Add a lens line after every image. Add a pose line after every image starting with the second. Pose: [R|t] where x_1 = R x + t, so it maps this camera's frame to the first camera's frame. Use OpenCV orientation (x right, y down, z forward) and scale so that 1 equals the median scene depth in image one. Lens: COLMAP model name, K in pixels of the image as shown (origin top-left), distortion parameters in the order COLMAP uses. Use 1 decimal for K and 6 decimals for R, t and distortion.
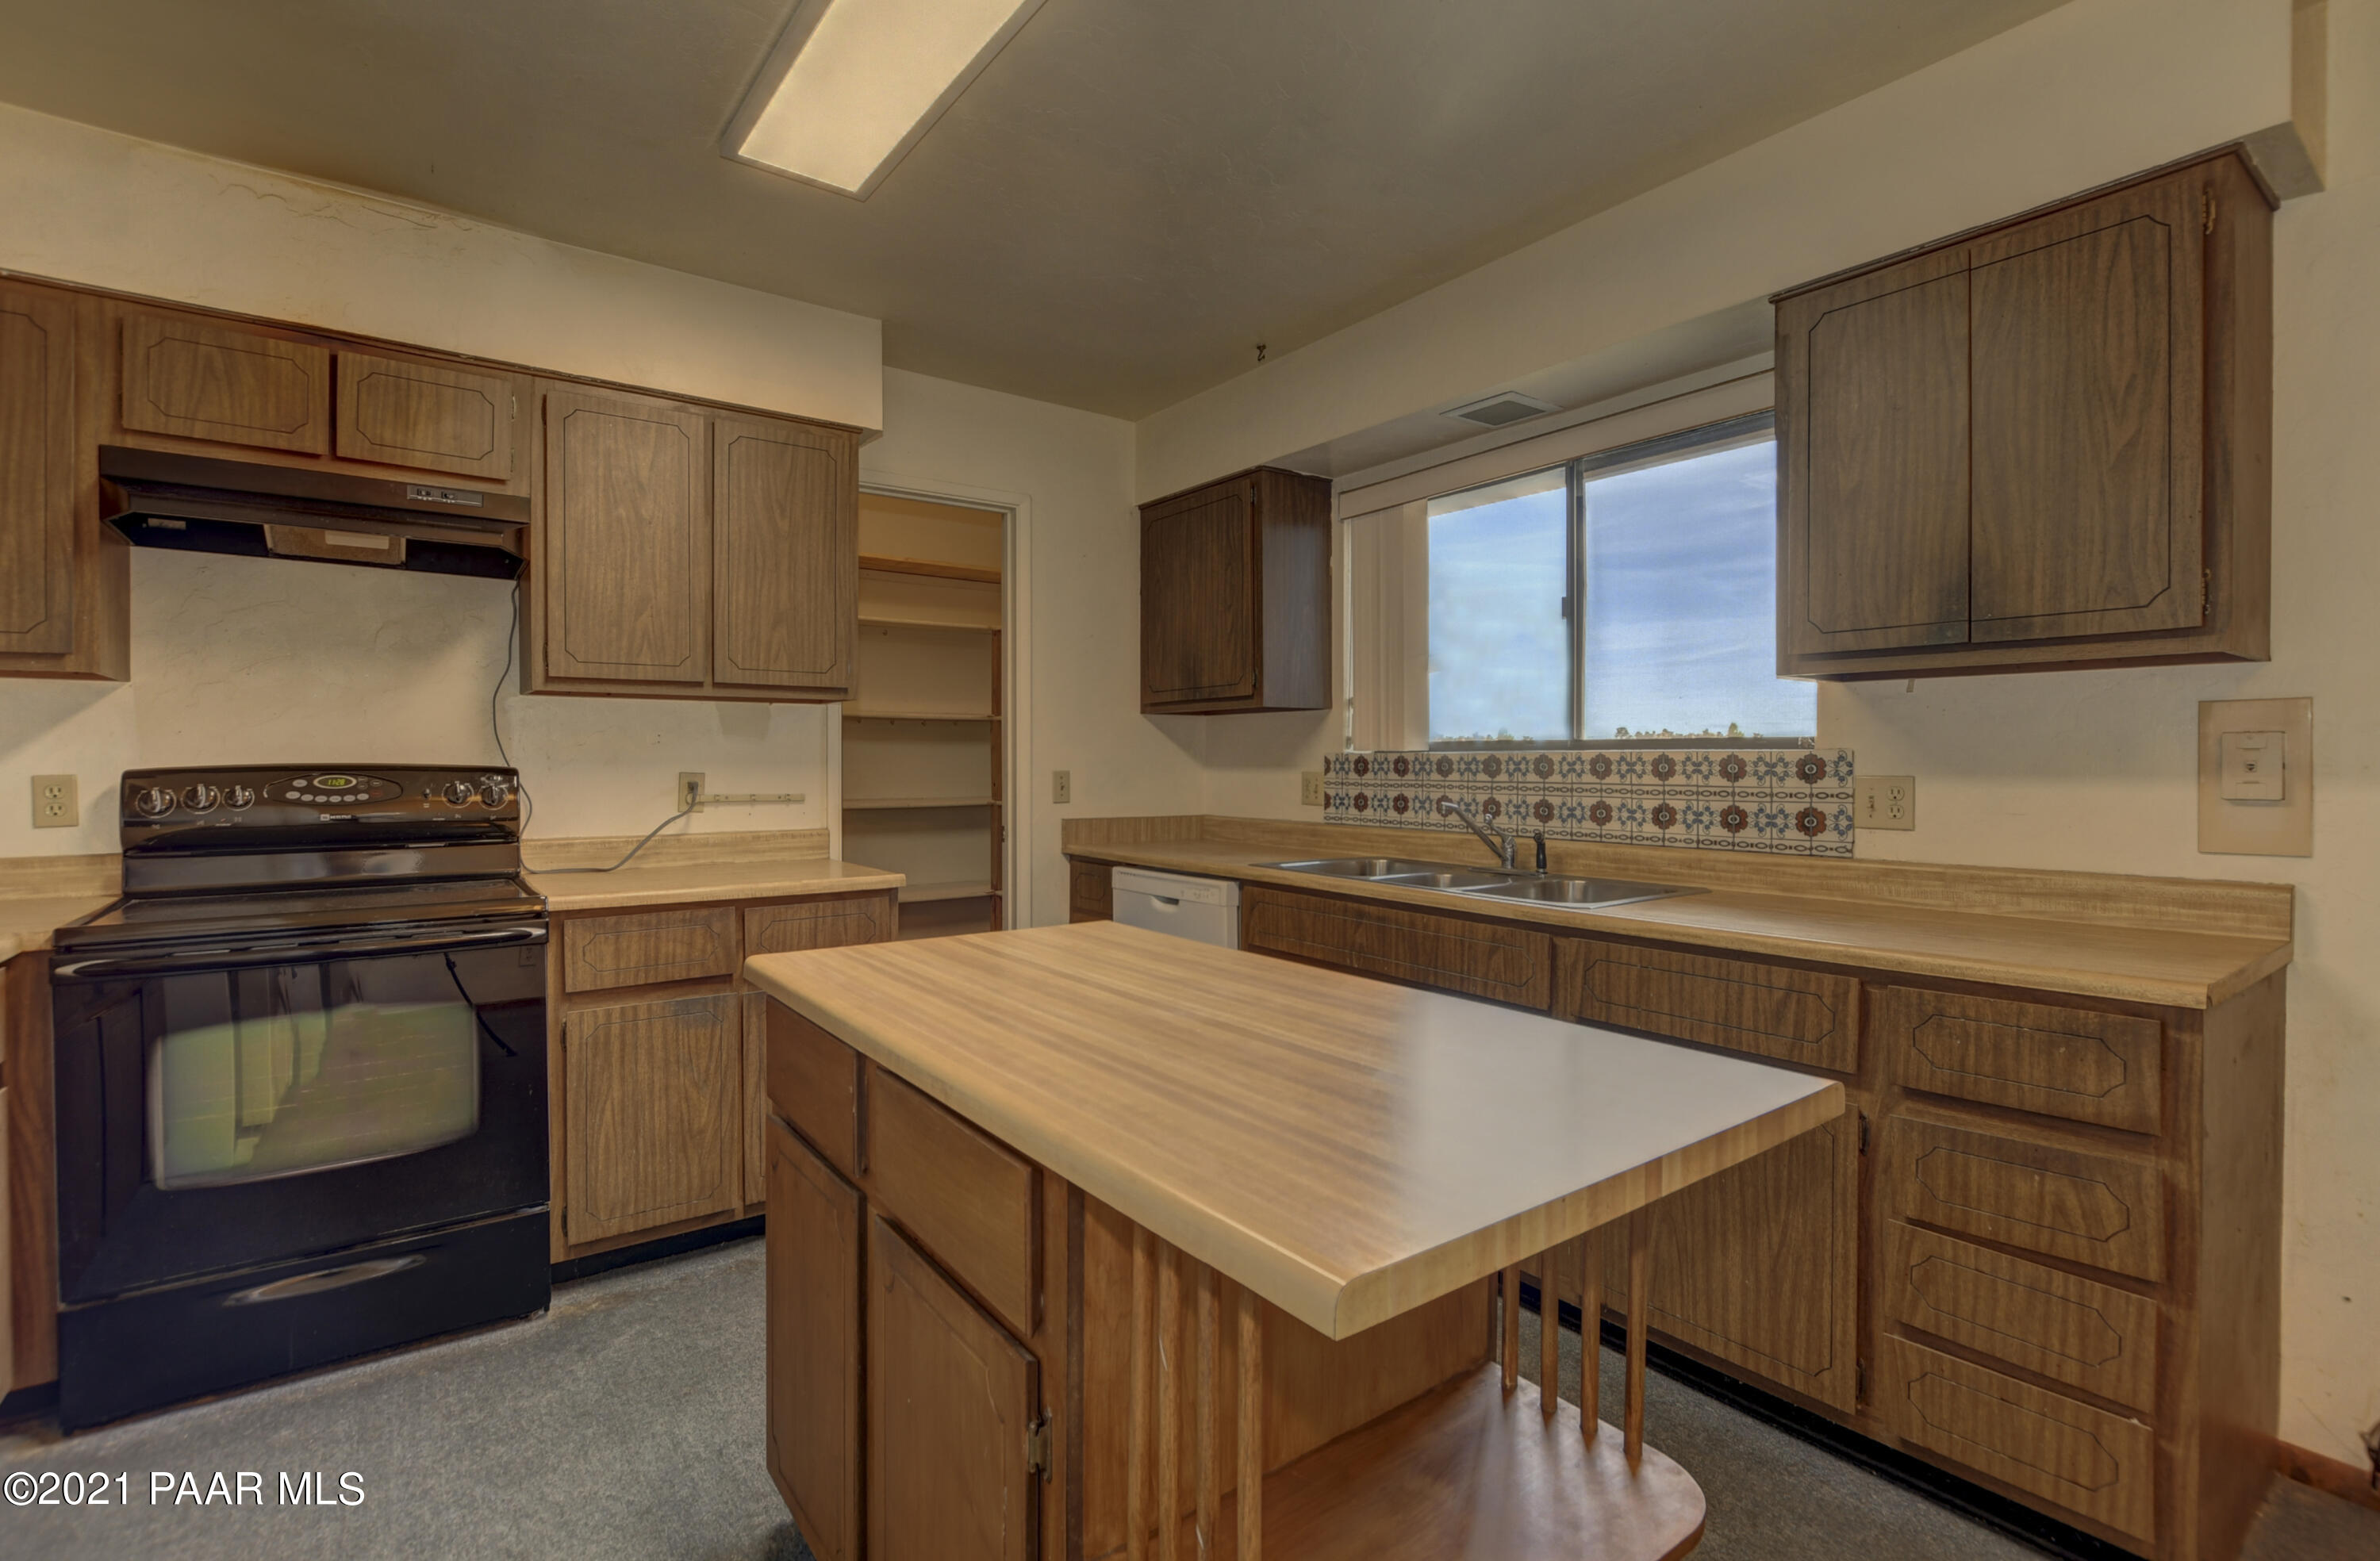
lens RADIAL K [[1071.3, 0, 1190.0], [0, 1071.3, 780.5], [0, 0, 1]] dist [-0.020603, 0.000154]
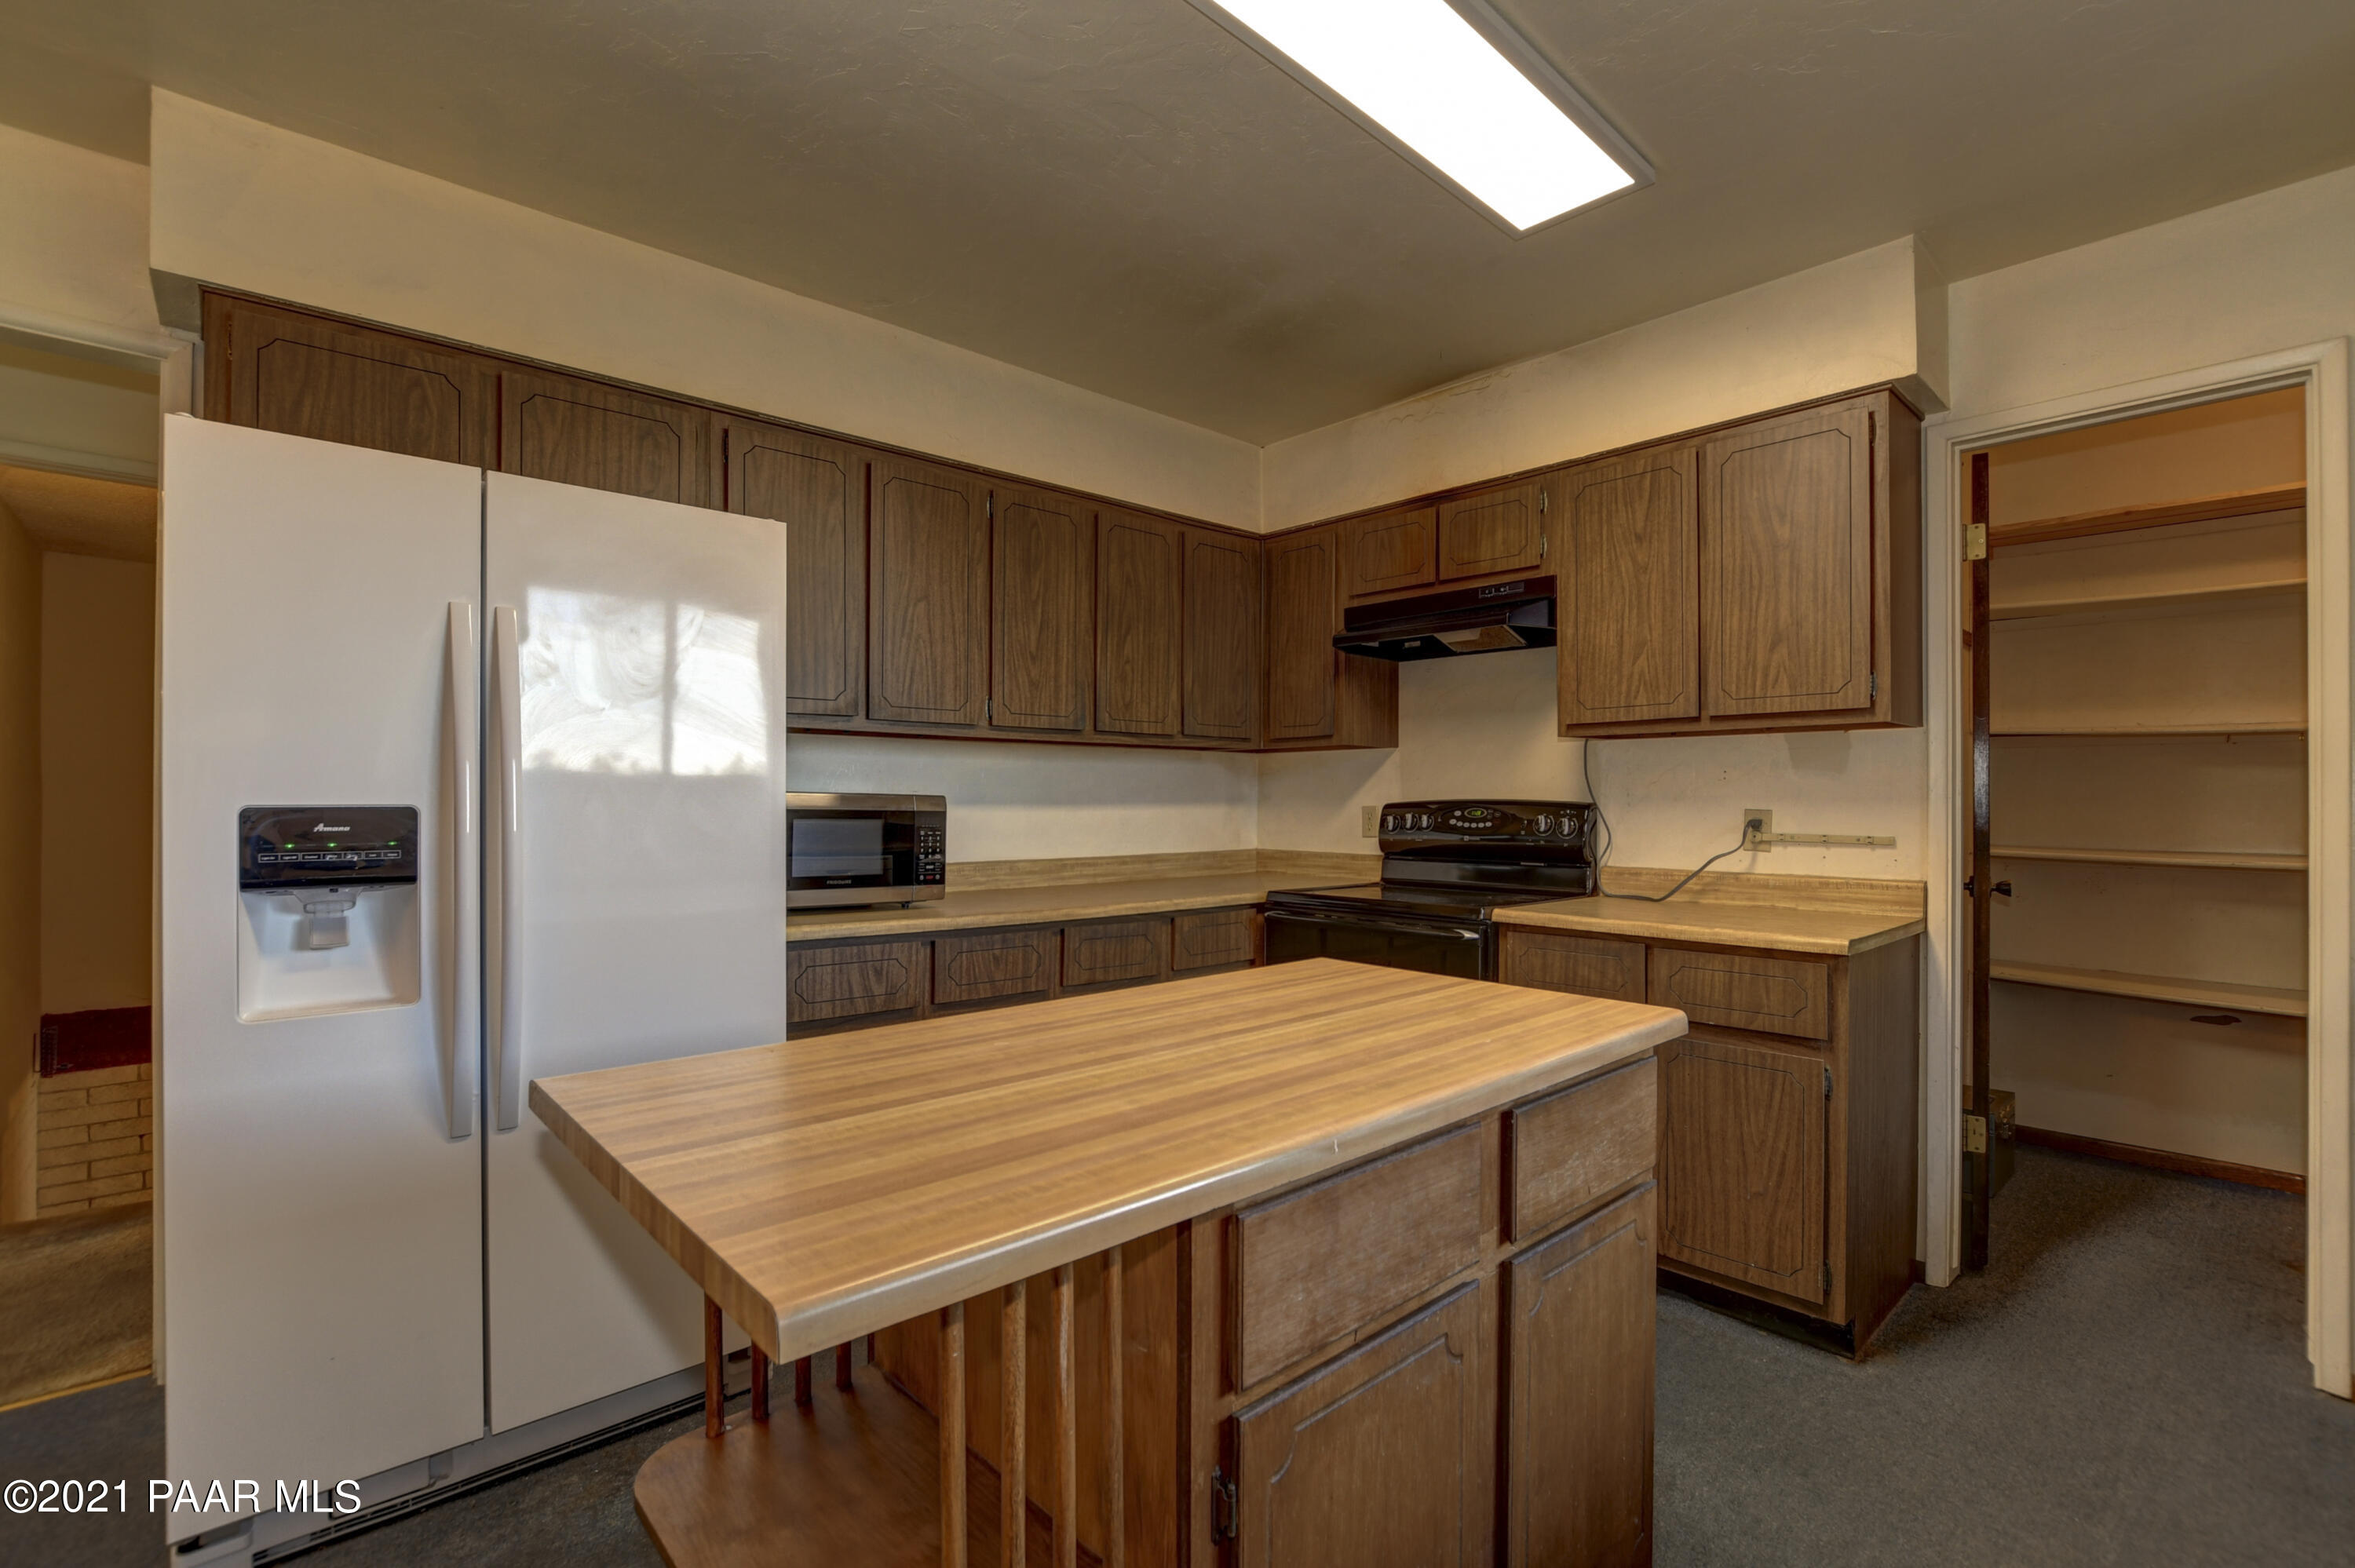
lens RADIAL K [[1058.1, 0, 1179.0], [0, 1058.1, 801.3], [0, 0, 1]] dist [-0.013983, 0.000043]
pose [[0.104263, 0.002054, -0.994548, 0.502613], [-0.017651, 0.999844, 0.000215, -0.007067], [0.994393, 0.017533, 0.104283, 0.465981]]
